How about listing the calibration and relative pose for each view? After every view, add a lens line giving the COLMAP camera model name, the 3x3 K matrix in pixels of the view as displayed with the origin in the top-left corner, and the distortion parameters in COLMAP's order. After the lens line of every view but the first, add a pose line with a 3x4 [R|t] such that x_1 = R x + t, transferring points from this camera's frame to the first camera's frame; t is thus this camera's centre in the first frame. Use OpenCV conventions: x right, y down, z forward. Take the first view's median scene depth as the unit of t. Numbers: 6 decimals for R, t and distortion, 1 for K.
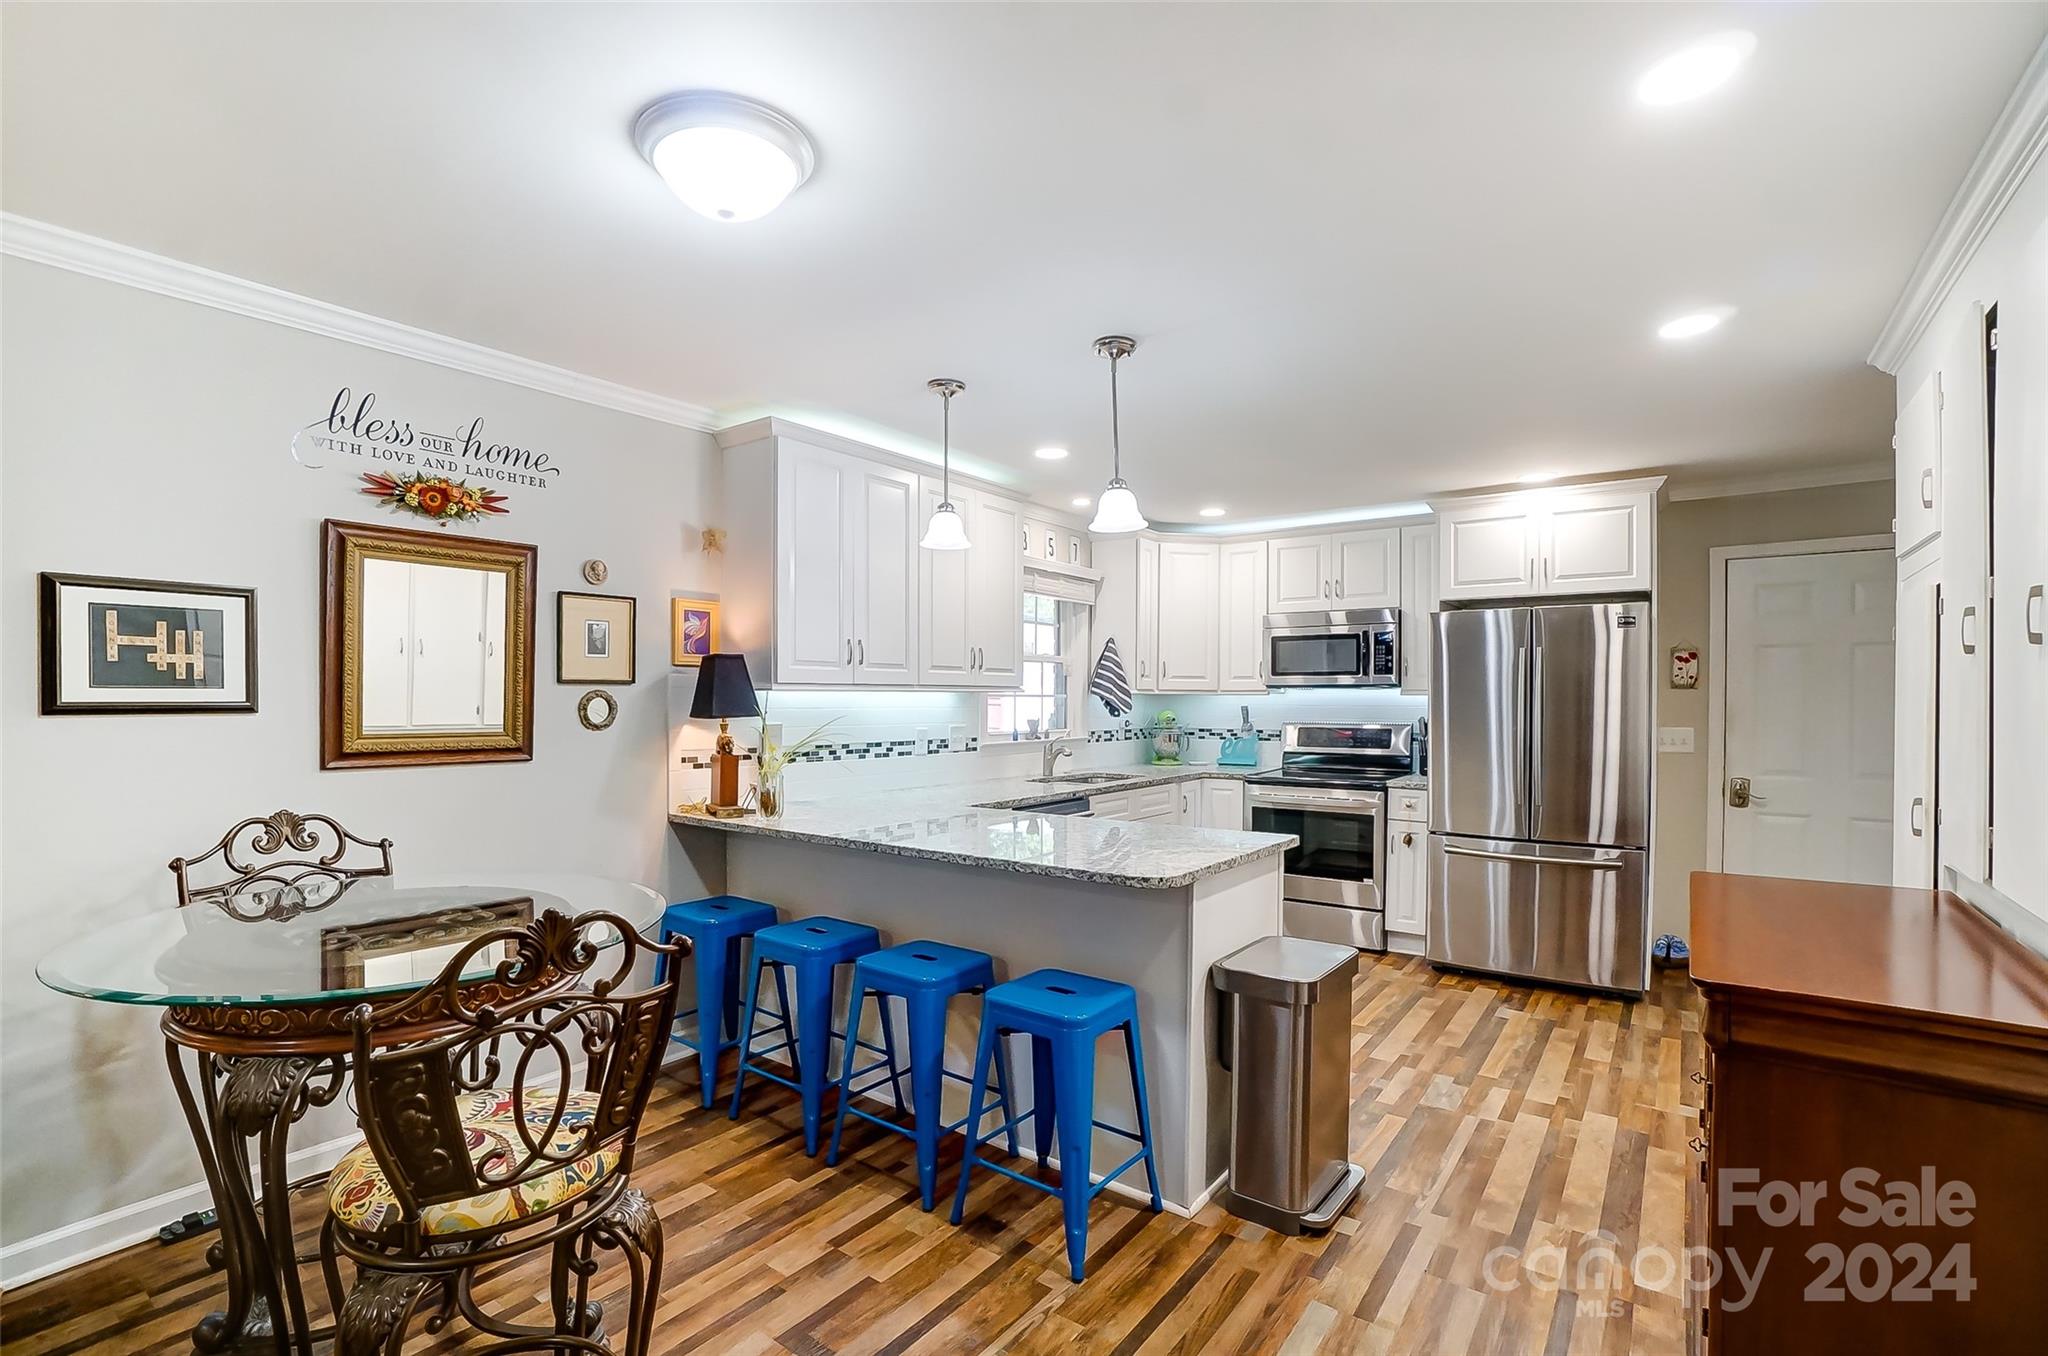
lens RADIAL K [[917.3, 0, 997.4], [0, 917.3, 704.1], [0, 0, 1]] dist [-0.042620, 0.008967]
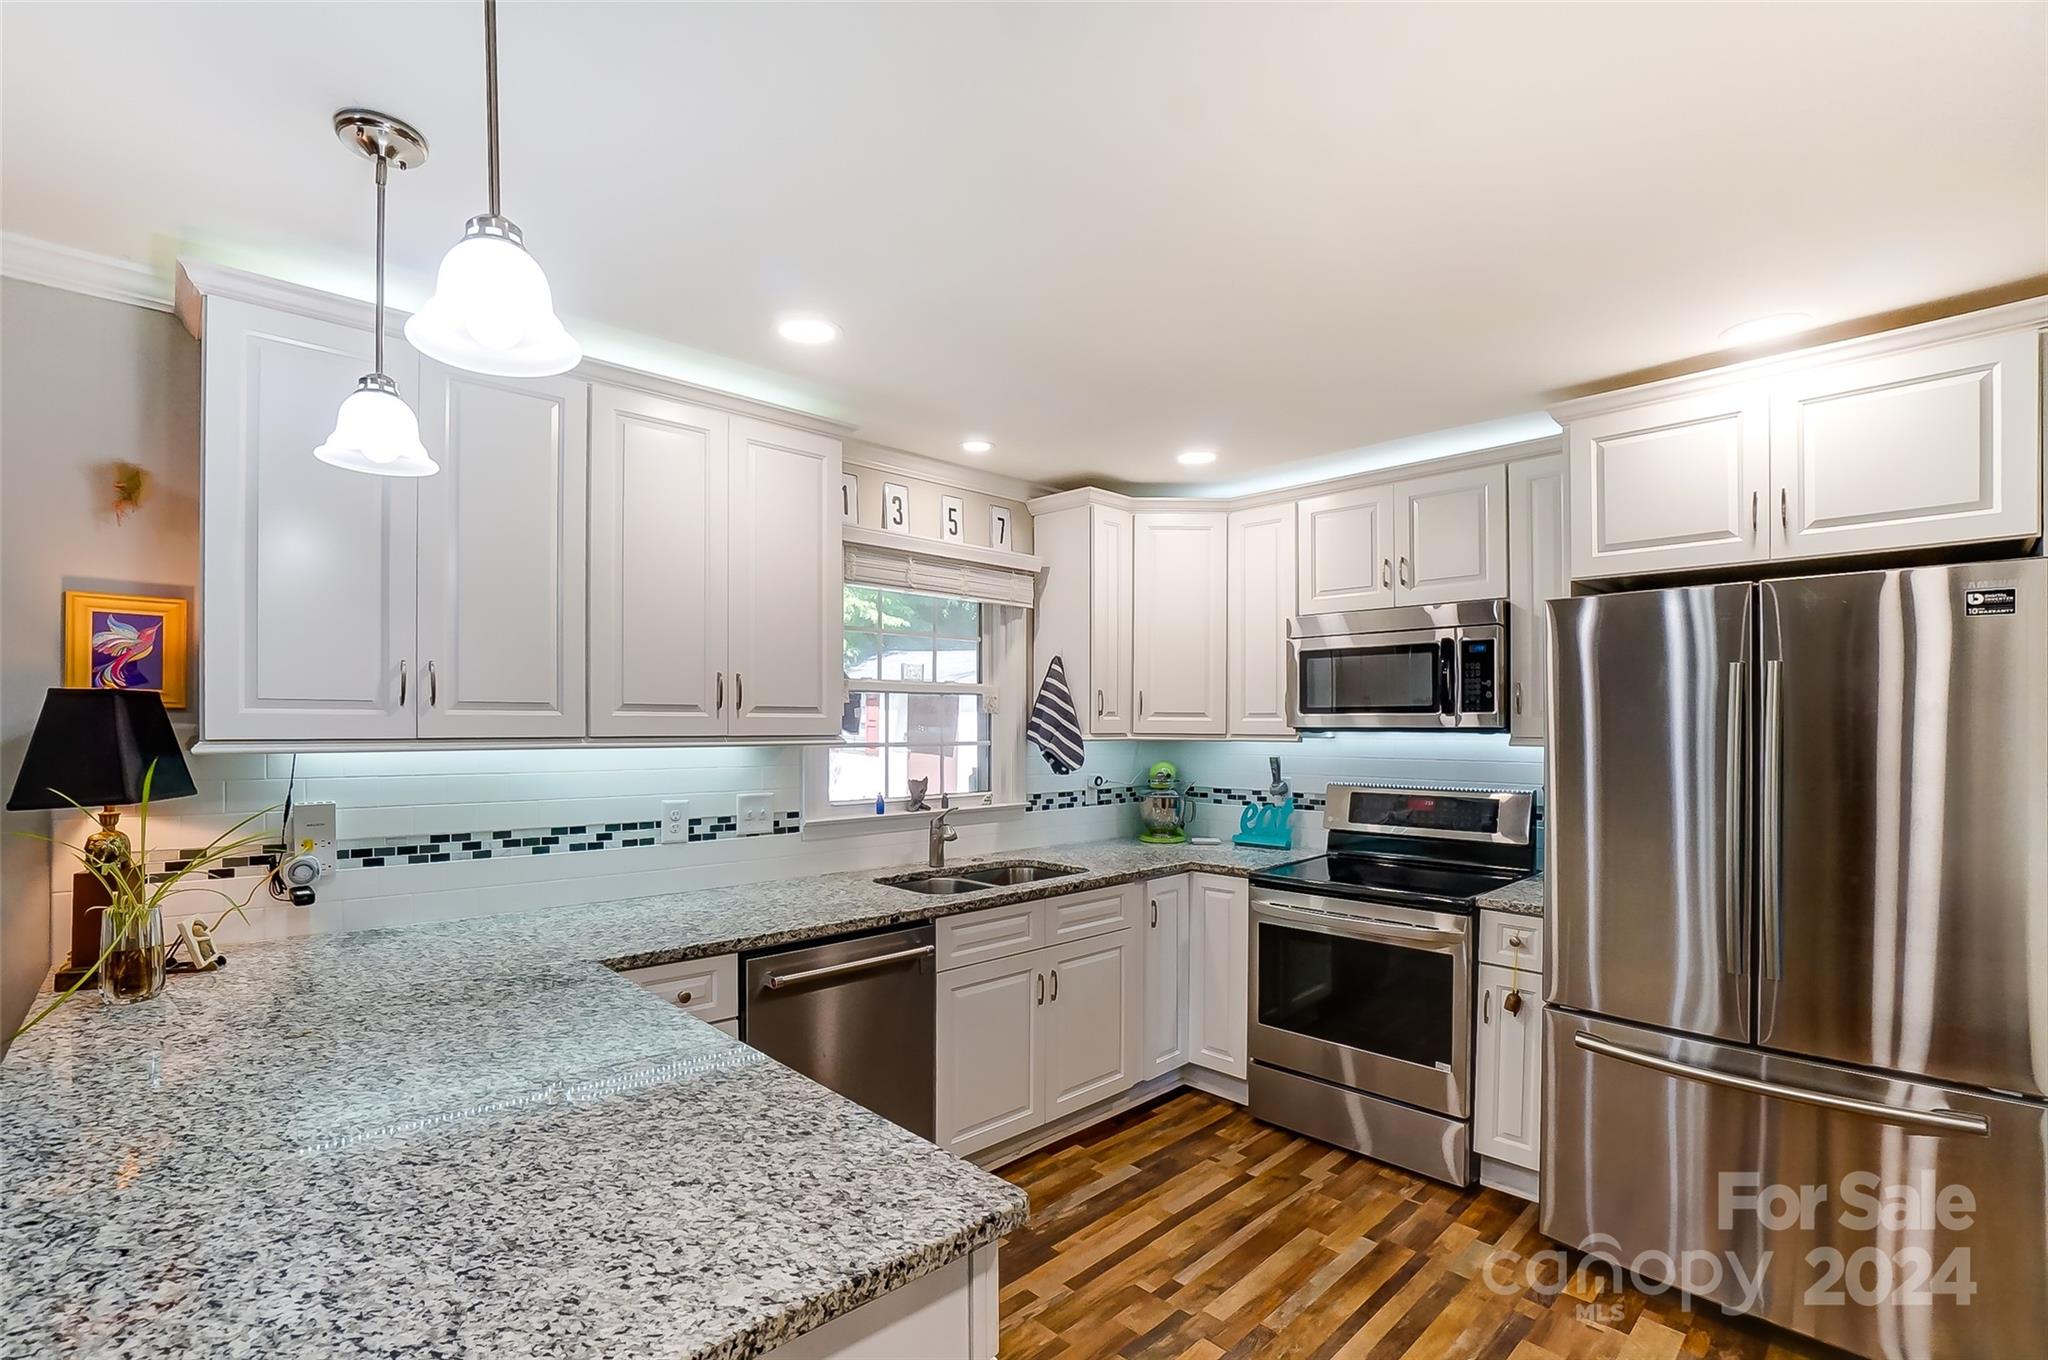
lens RADIAL K [[917.3, 0, 992.9], [0, 917.3, 728.1], [0, 0, 1]] dist [-0.042620, 0.008967]
pose [[0.986115, -0.000639, -0.166065, 0.222781], [-0.000124, 0.999989, -0.004584, -0.019752], [0.166066, 0.004541, 0.986104, 0.386078]]
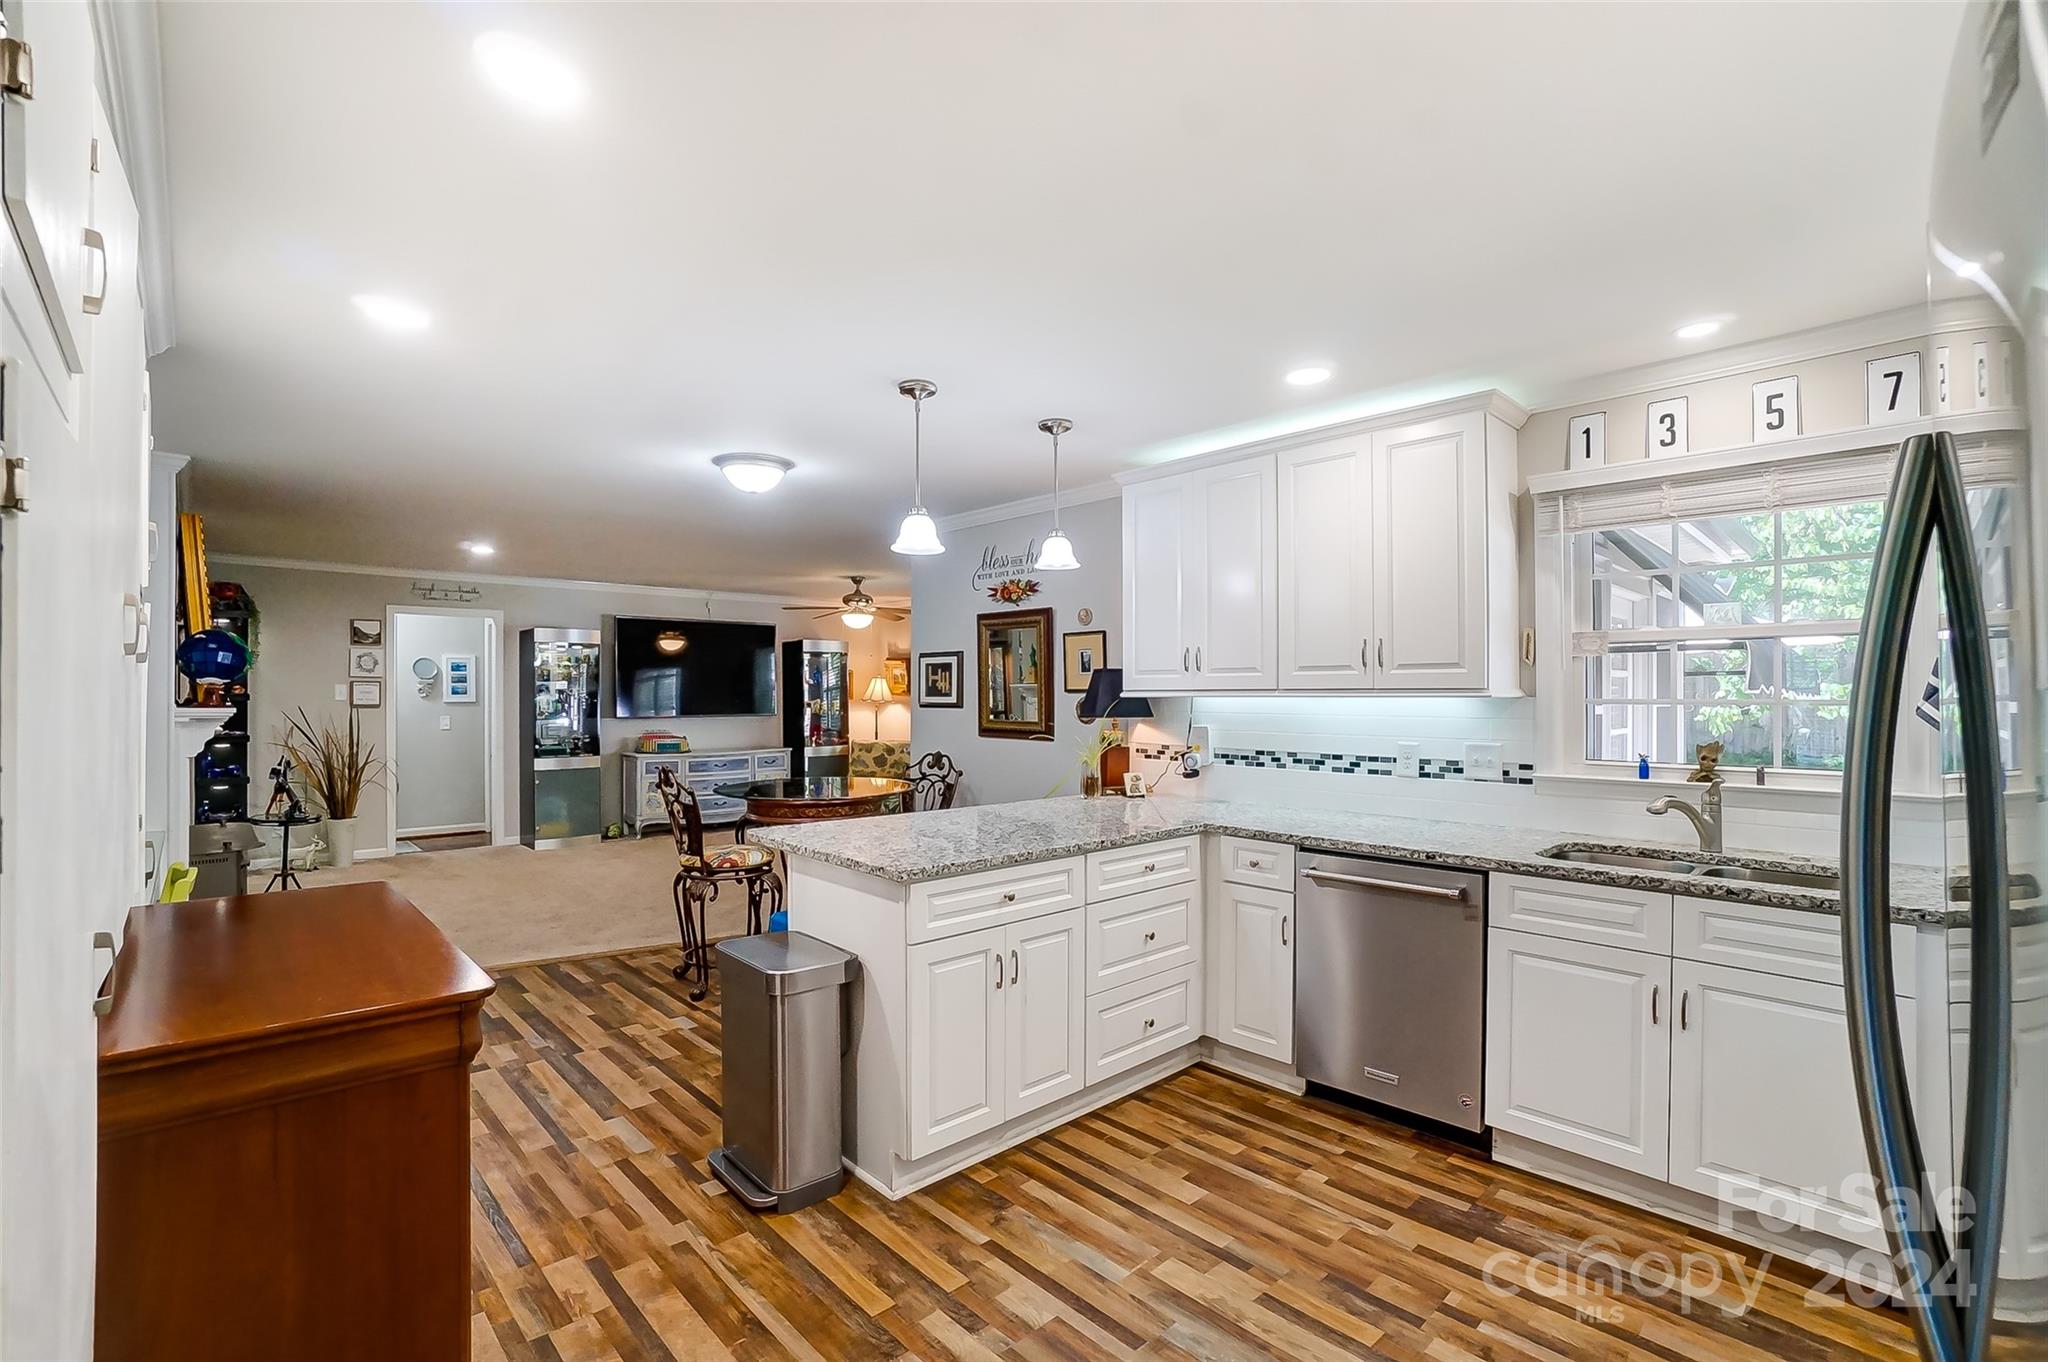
lens RADIAL K [[917.3, 0, 1024.5], [0, 917.3, 679.4], [0, 0, 1]] dist [-0.042620, 0.008967]
pose [[-0.151341, -0.021192, -0.988254, 0.687051], [-0.010404, 0.999749, -0.019846, -0.008414], [0.988427, 0.007279, -0.151524, 0.740730]]
